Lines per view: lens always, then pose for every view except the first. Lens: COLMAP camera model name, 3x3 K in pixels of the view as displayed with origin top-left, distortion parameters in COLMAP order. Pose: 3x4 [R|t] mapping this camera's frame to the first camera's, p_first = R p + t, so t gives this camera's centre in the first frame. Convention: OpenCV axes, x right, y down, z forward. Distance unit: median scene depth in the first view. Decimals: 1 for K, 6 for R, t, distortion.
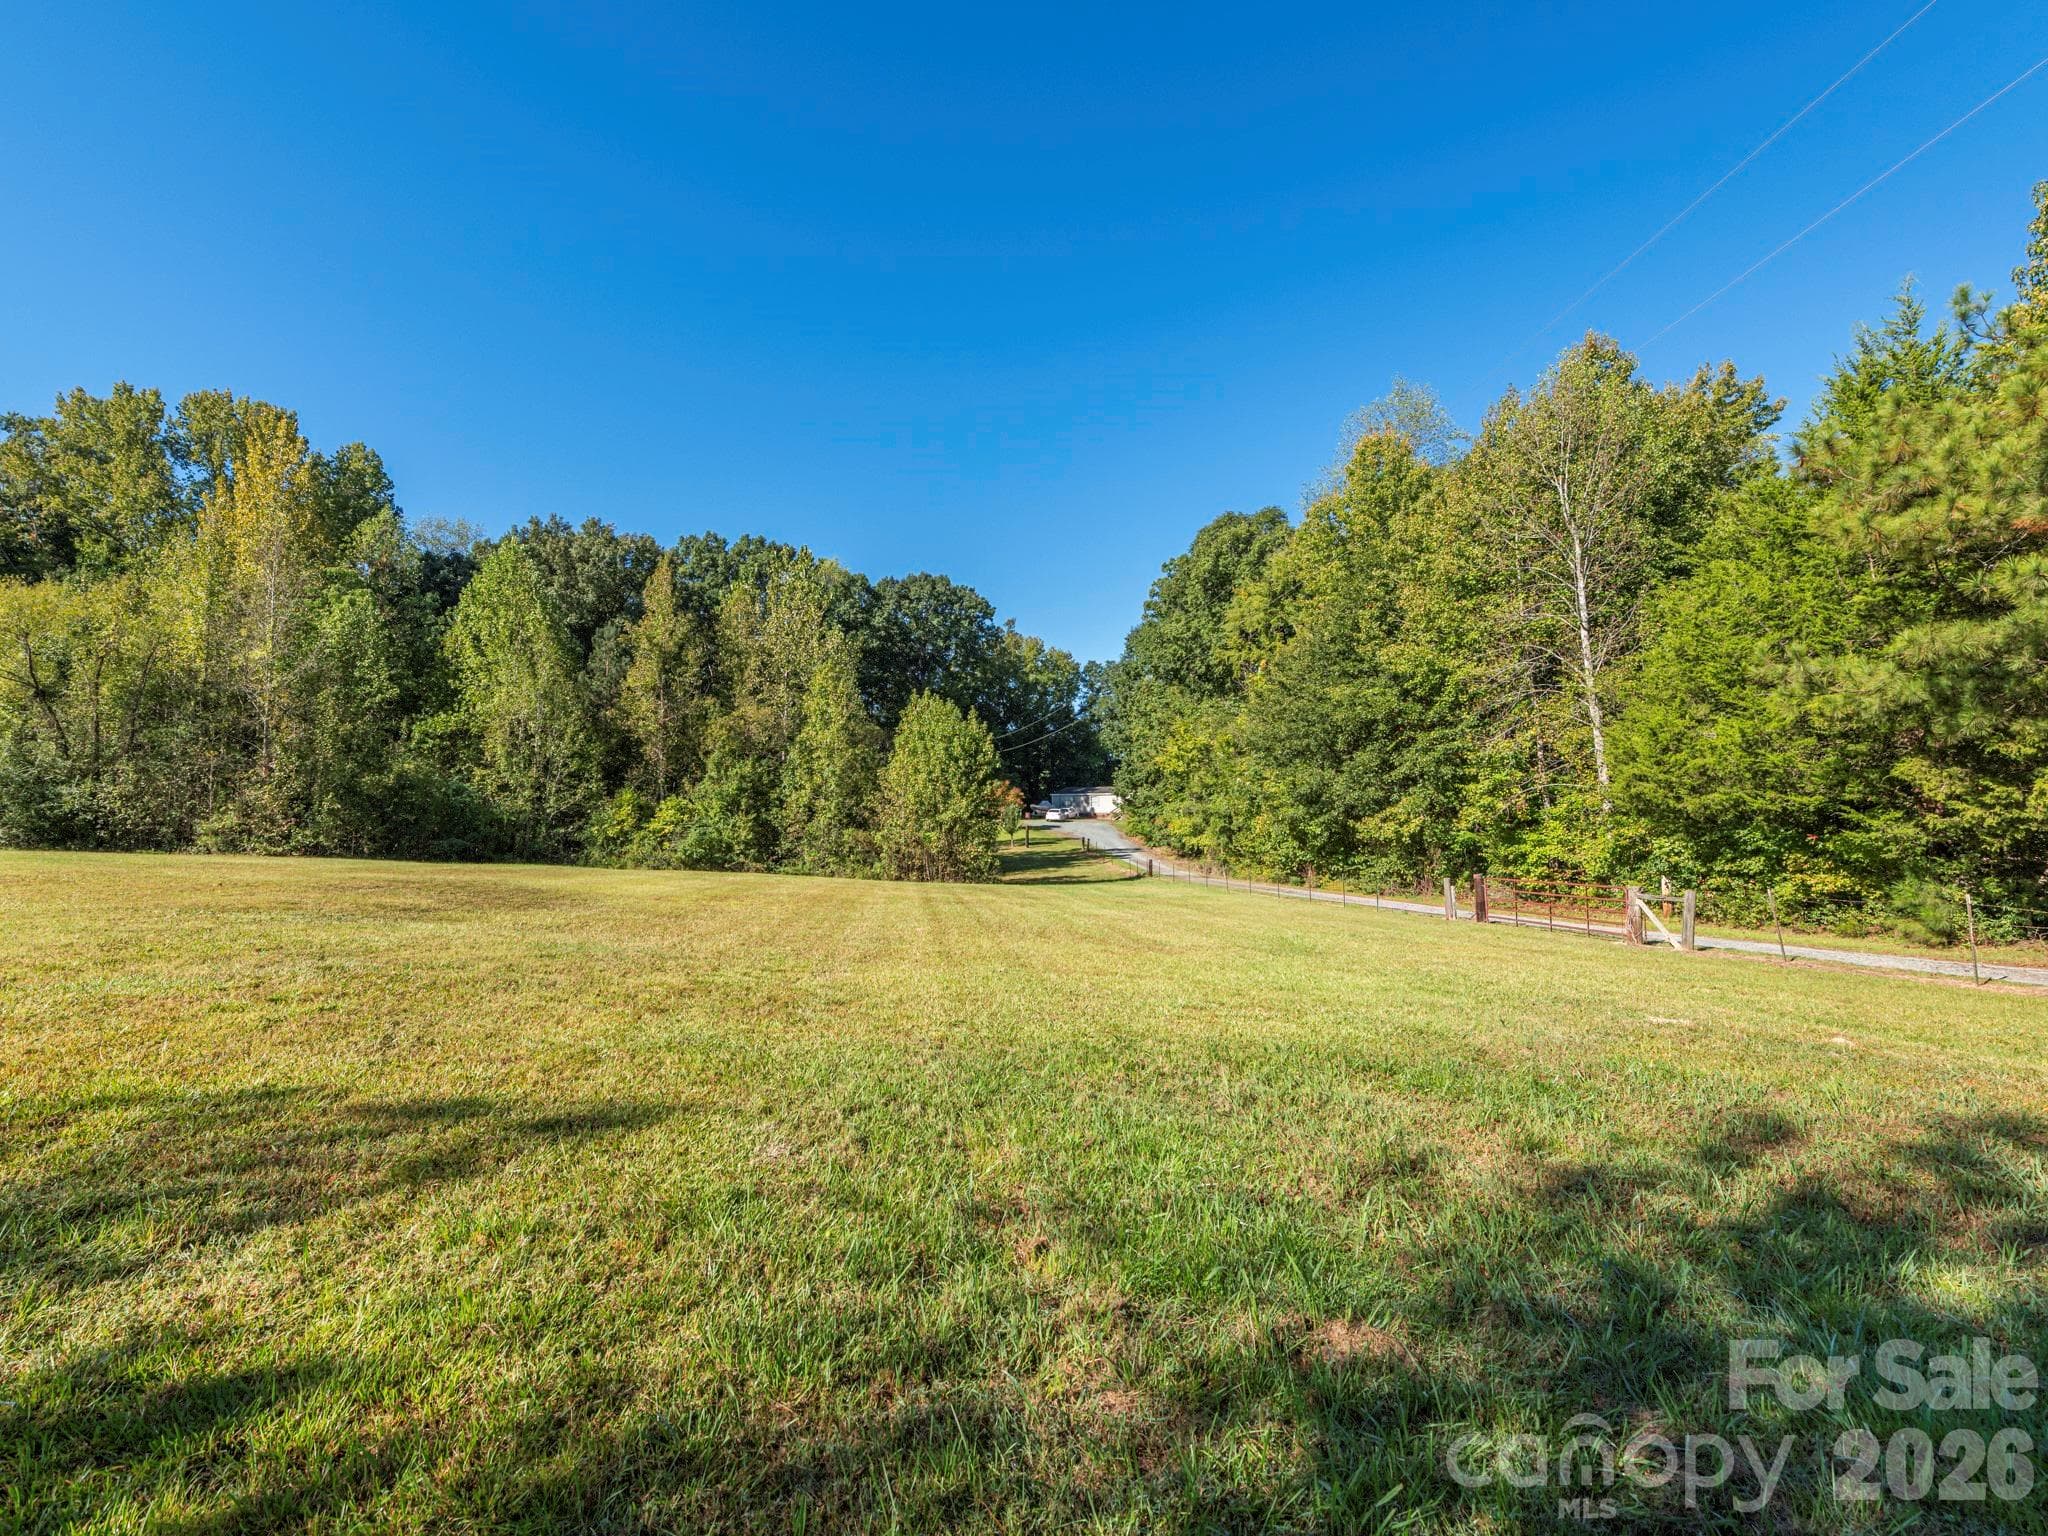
lens RADIAL K [[842.4, 0, 1034.5], [0, 842.4, 749.3], [0, 0, 1]] dist [-0.000216, -0.000675]
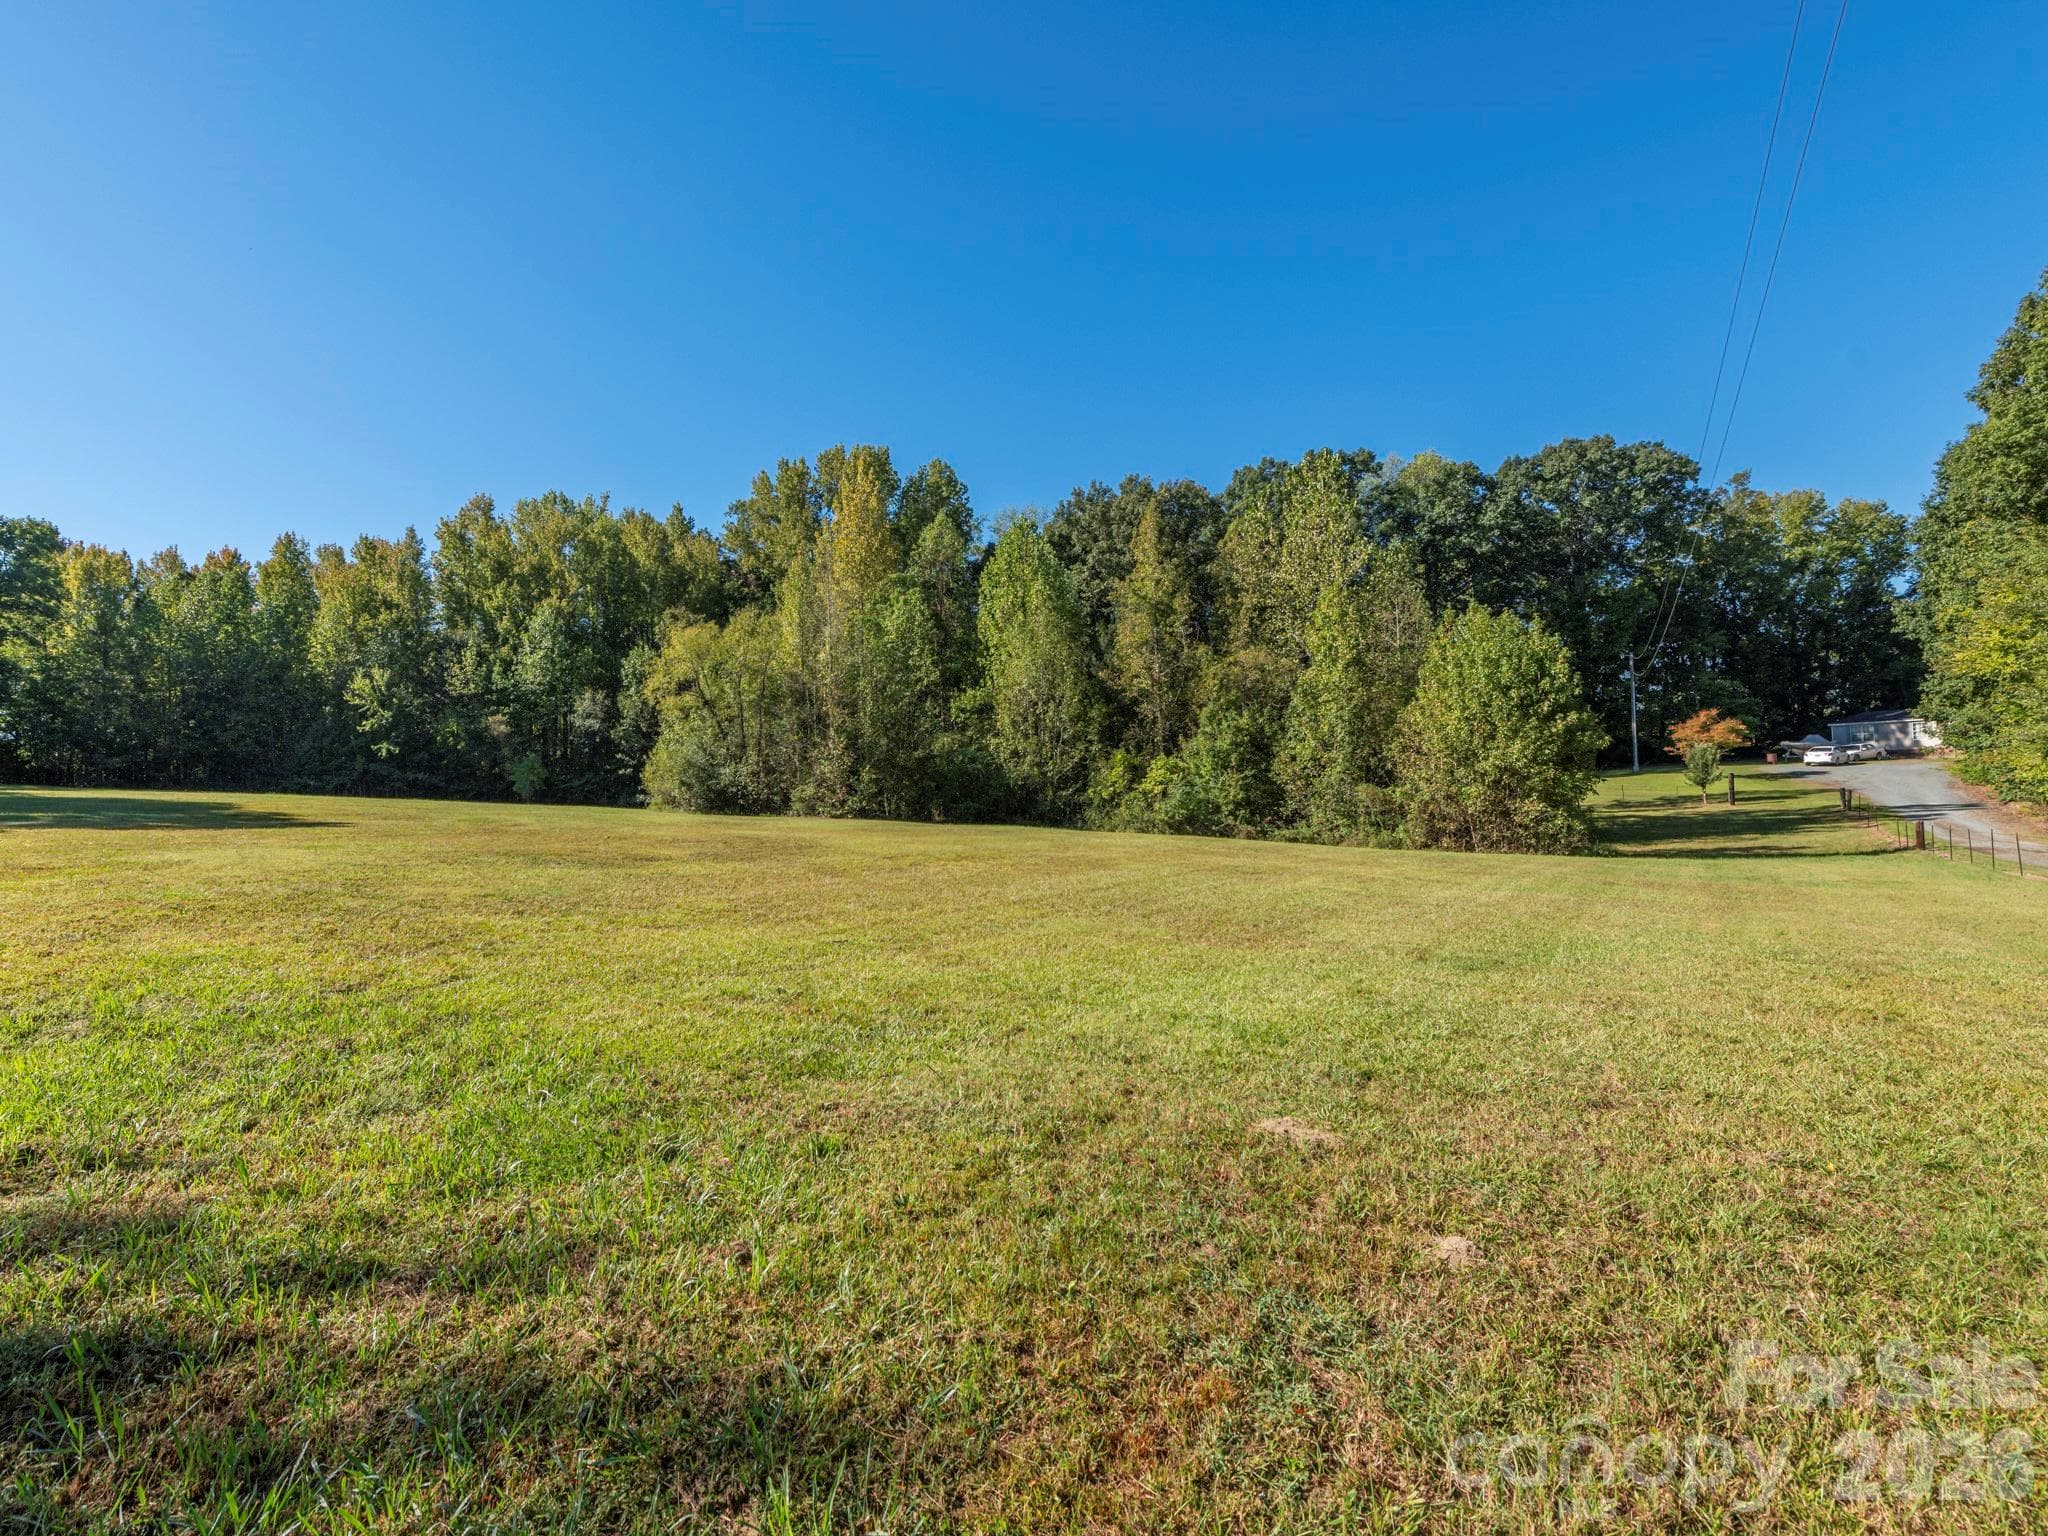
lens RADIAL K [[954.9, 0, 1021.9], [0, 954.9, 764.0], [0, 0, 1]] dist [-0.000681, -0.000897]
pose [[0.752537, -0.038548, -0.657421, 0.144515], [0.084069, 0.995741, 0.037847, 0.010897], [0.653162, -0.083750, 0.752573, 0.079798]]
